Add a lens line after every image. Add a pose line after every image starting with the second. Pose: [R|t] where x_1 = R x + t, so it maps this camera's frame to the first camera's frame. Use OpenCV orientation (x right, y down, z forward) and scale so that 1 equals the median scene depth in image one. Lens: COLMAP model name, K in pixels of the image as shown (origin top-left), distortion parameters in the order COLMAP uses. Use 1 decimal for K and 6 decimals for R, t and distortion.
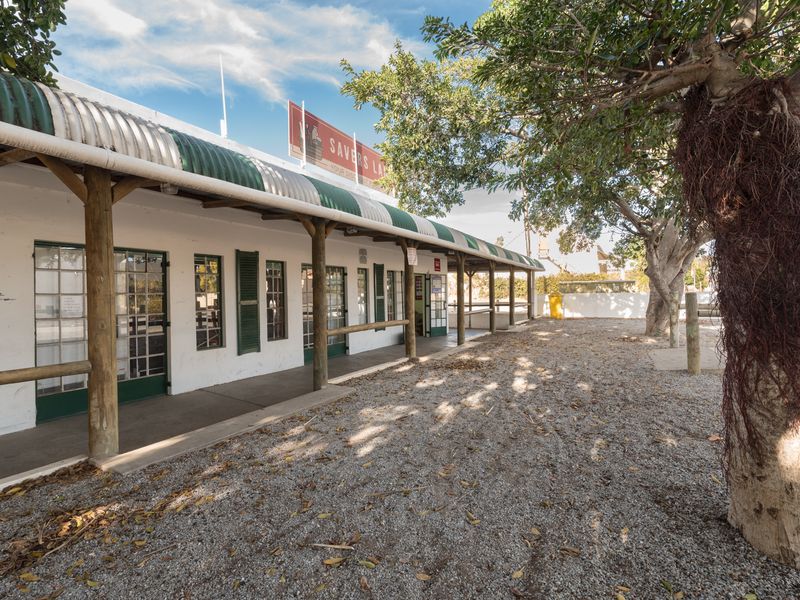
lens RADIAL K [[378.4, 0, 405.3], [0, 378.4, 293.3], [0, 0, 1]] dist [0.000247, -0.000698]
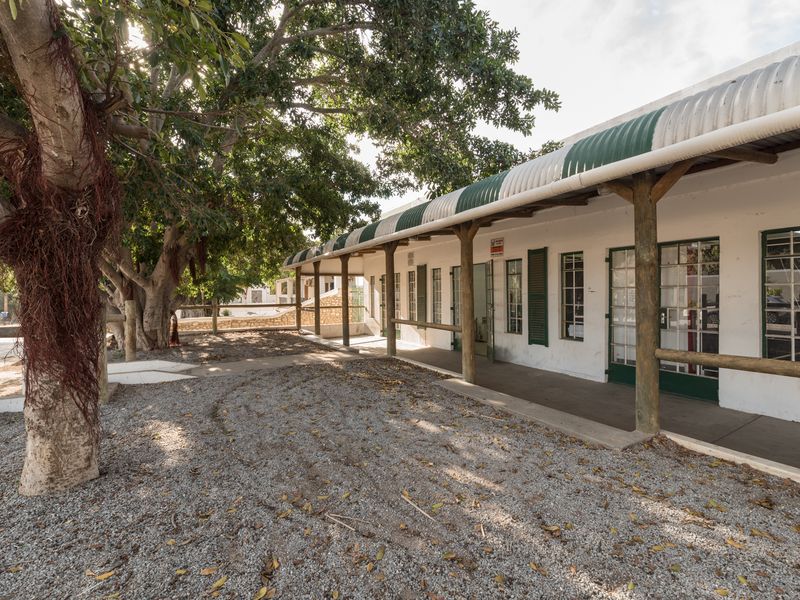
lens RADIAL K [[378.4, 0, 405.3], [0, 378.4, 293.3], [0, 0, 1]] dist [0.000247, -0.000698]
pose [[-0.480561, 0.023964, -0.876634, 0.608548], [0.016358, 0.999698, 0.018360, -0.013356], [0.876809, -0.005517, -0.480808, 1.064739]]
